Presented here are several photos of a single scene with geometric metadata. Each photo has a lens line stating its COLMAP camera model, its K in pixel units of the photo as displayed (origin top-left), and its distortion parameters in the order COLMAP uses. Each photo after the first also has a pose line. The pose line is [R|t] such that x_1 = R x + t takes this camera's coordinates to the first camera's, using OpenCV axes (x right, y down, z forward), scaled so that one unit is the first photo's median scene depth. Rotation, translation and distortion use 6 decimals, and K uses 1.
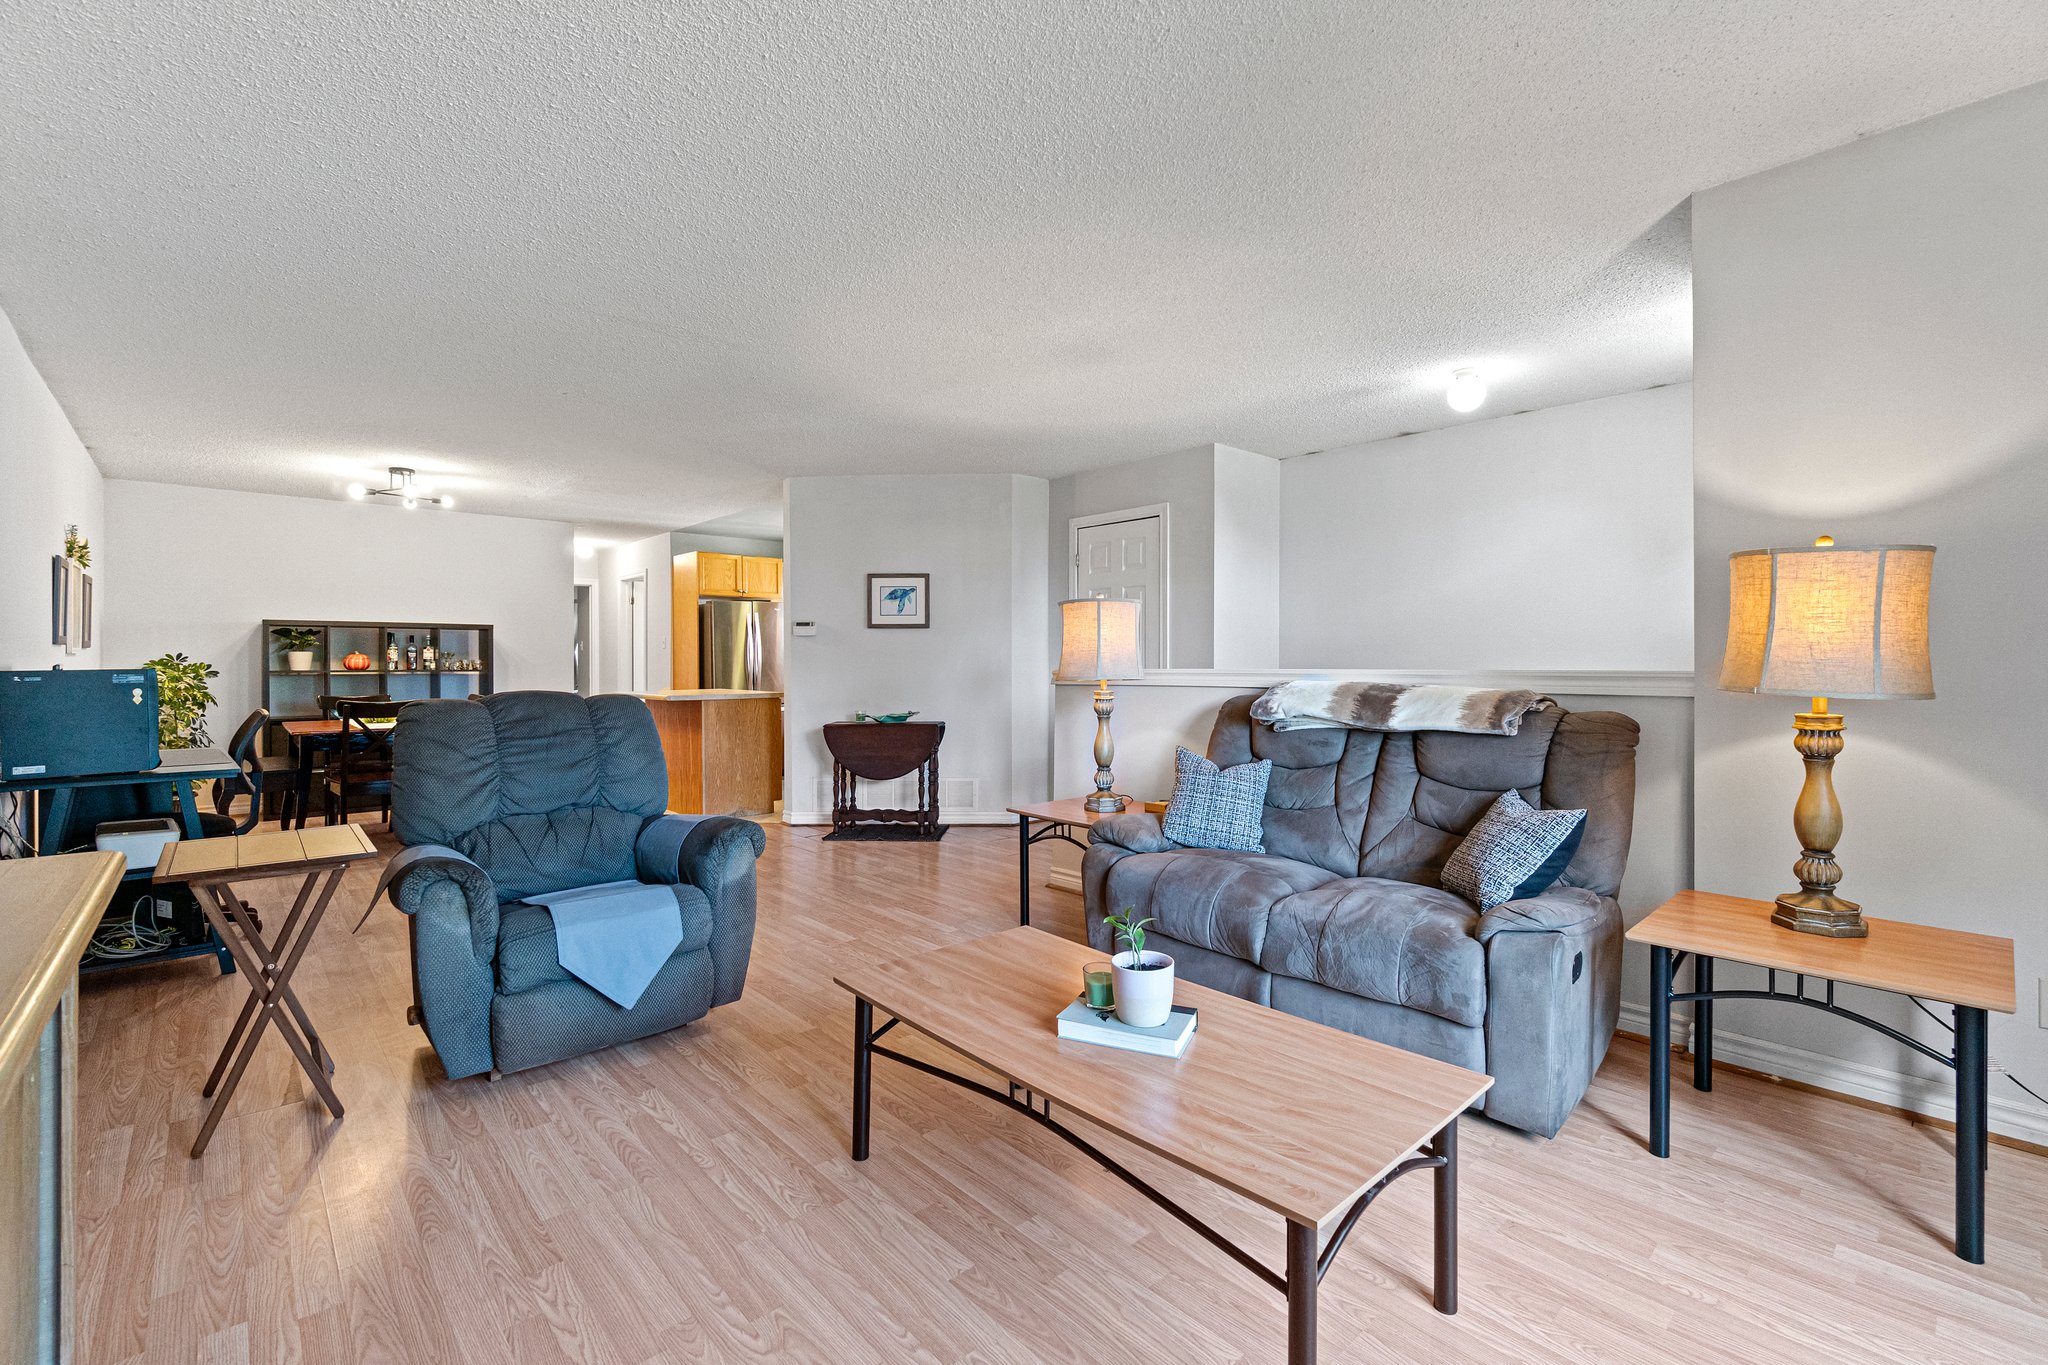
lens RADIAL K [[883.6, 0, 1014.5], [0, 883.6, 680.6], [0, 0, 1]] dist [-0.007050, 0.002283]
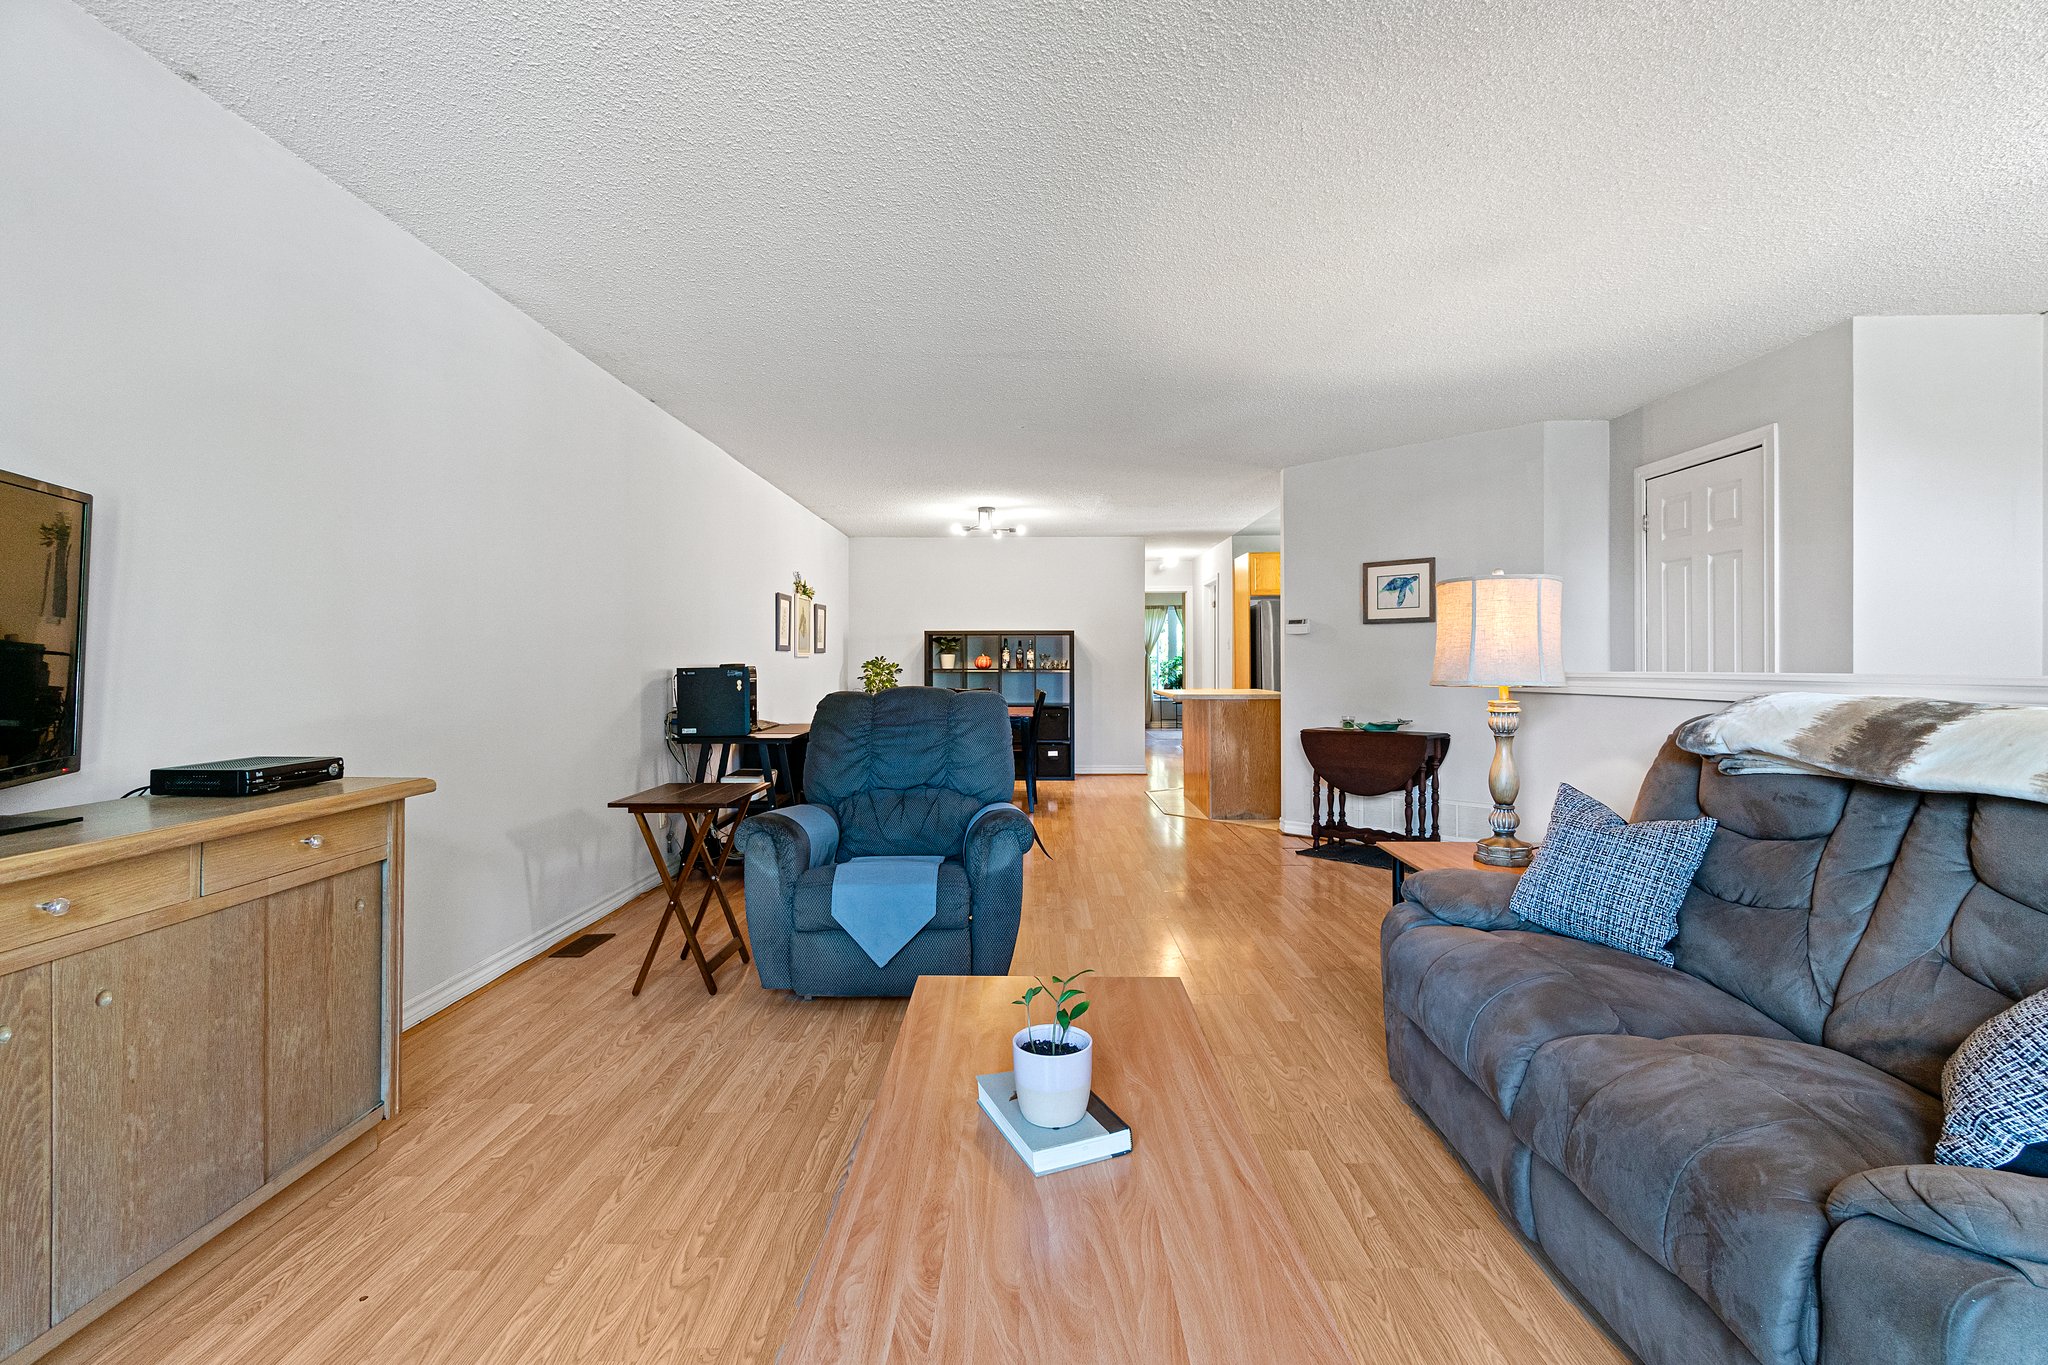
lens RADIAL K [[883.6, 0, 1020.5], [0, 883.6, 673.0], [0, 0, 1]] dist [-0.007050, 0.002283]
pose [[0.736541, 0.007949, -0.676346, 0.214923], [-0.014153, 0.999893, -0.003662, -0.002290], [0.676245, 0.012270, 0.736575, 0.130075]]
